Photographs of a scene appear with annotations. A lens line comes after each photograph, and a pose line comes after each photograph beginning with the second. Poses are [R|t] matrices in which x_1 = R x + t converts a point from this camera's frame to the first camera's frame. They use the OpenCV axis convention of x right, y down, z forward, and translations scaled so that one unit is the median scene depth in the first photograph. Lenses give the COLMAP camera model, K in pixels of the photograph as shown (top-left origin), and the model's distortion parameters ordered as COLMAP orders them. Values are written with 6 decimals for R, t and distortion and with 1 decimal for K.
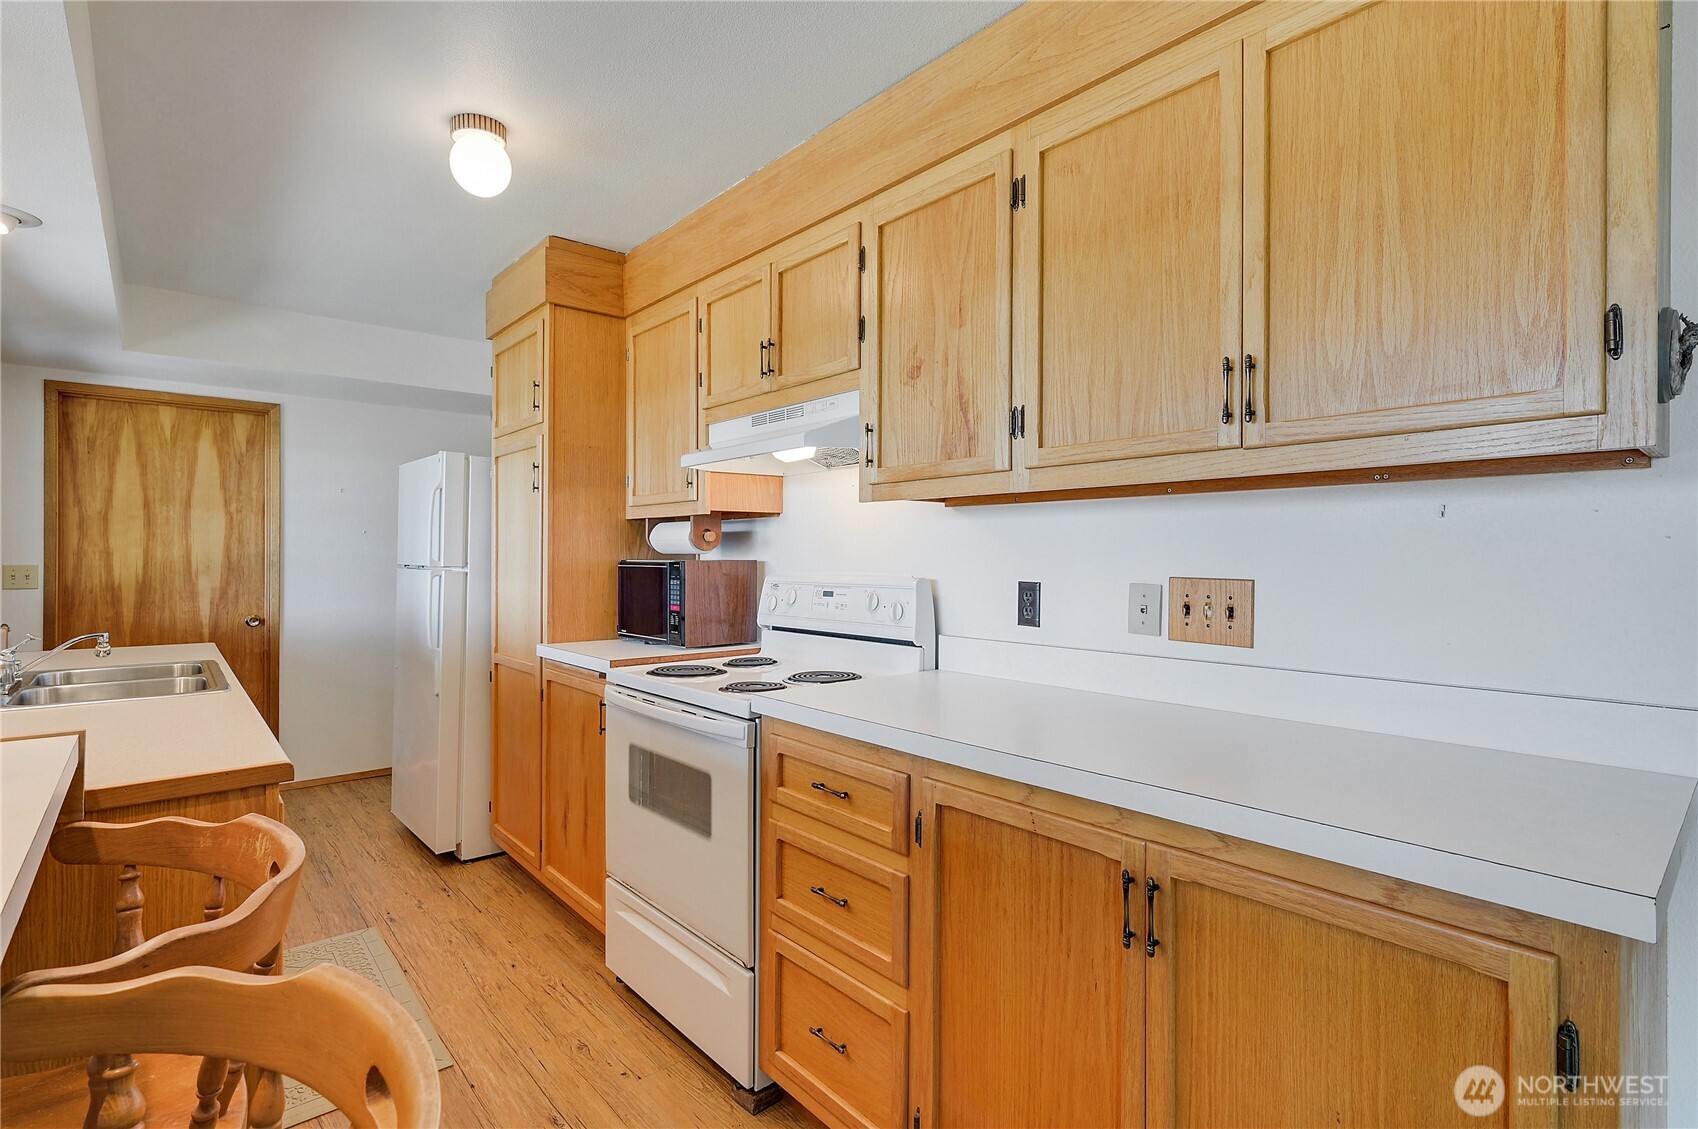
lens RADIAL K [[797.9, 0, 839.8], [0, 797.9, 564.9], [0, 0, 1]] dist [-0.005357, -0.000375]
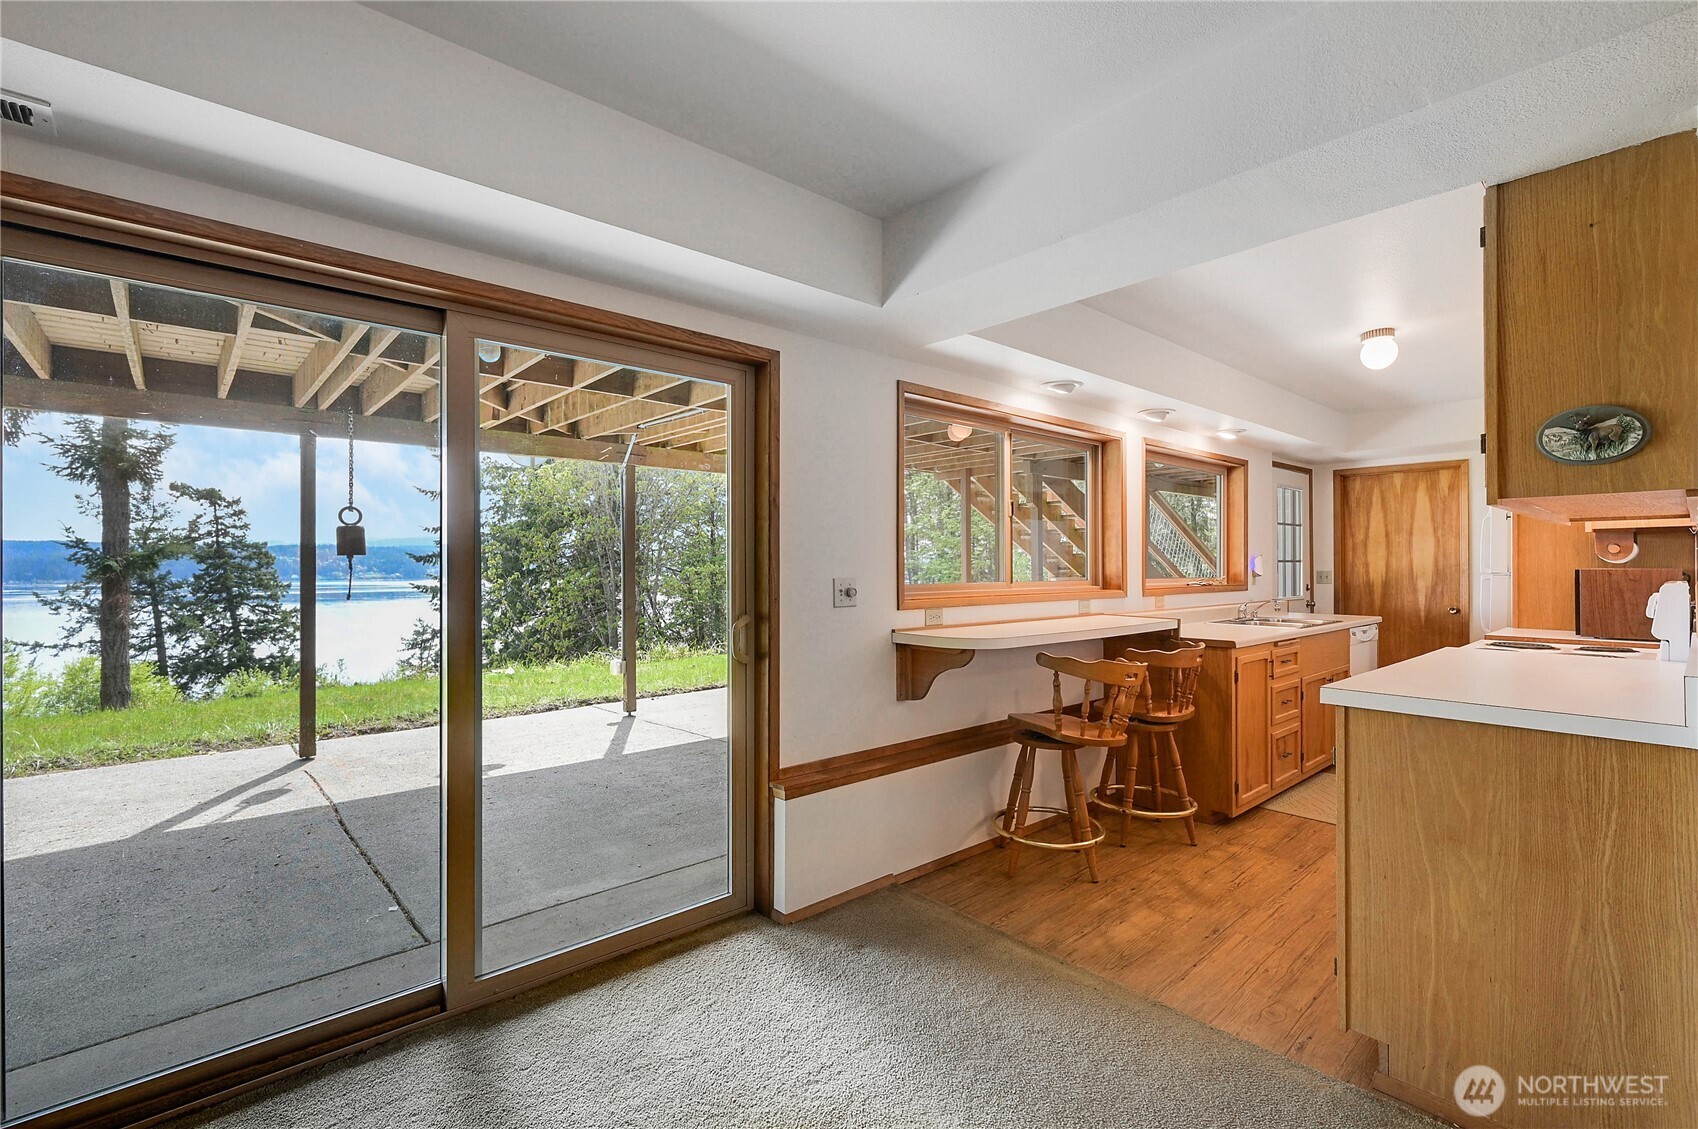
lens RADIAL K [[768.1, 0, 864.0], [0, 768.1, 558.8], [0, 0, 1]] dist [-0.001436, -0.000416]
pose [[0.032188, -0.012227, -0.999407, 0.680230], [-0.008838, 0.999883, -0.012518, 0.003909], [0.999443, 0.009236, 0.032076, -0.136015]]
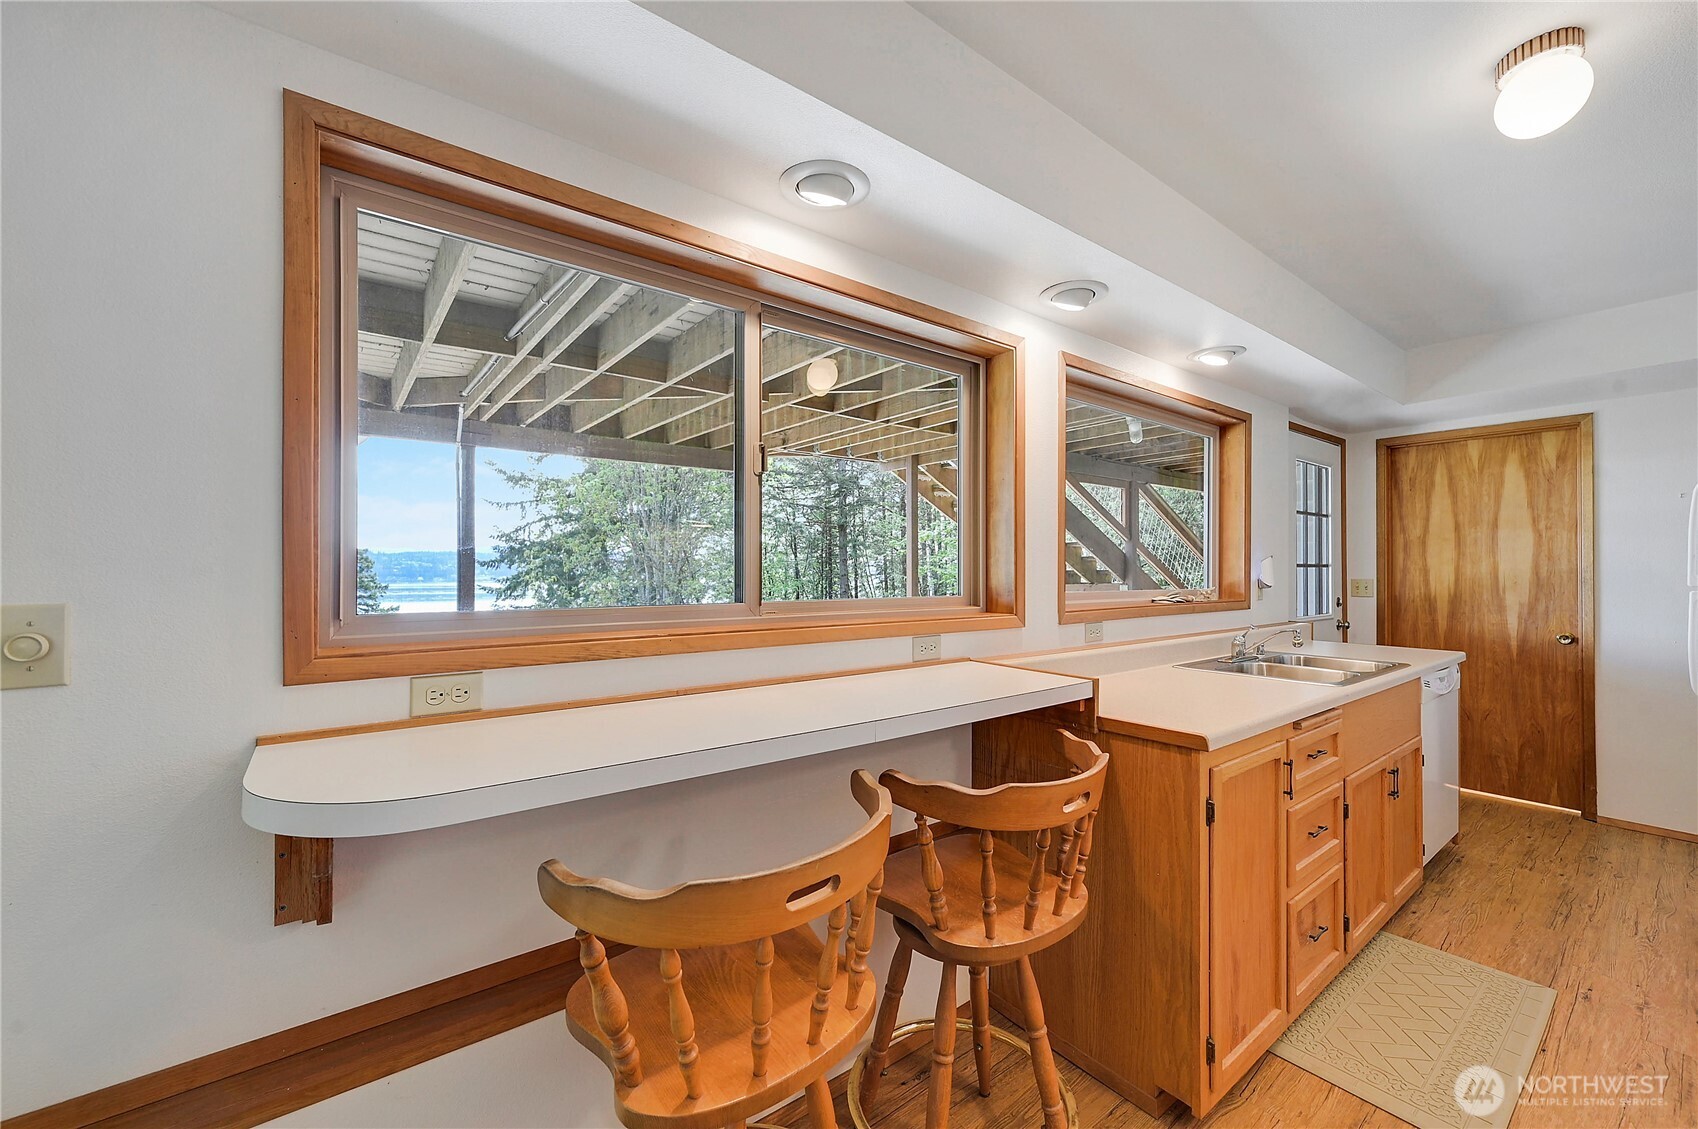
lens RADIAL K [[679.6, 0, 873.8], [0, 679.6, 564.3], [0, 0, 1]] dist [-0.002660, 0.000464]
pose [[-0.024883, -0.012624, -0.999611, 0.134227], [-0.012103, 0.999851, -0.012326, -0.000987], [0.999617, 0.011791, -0.025033, 0.174380]]
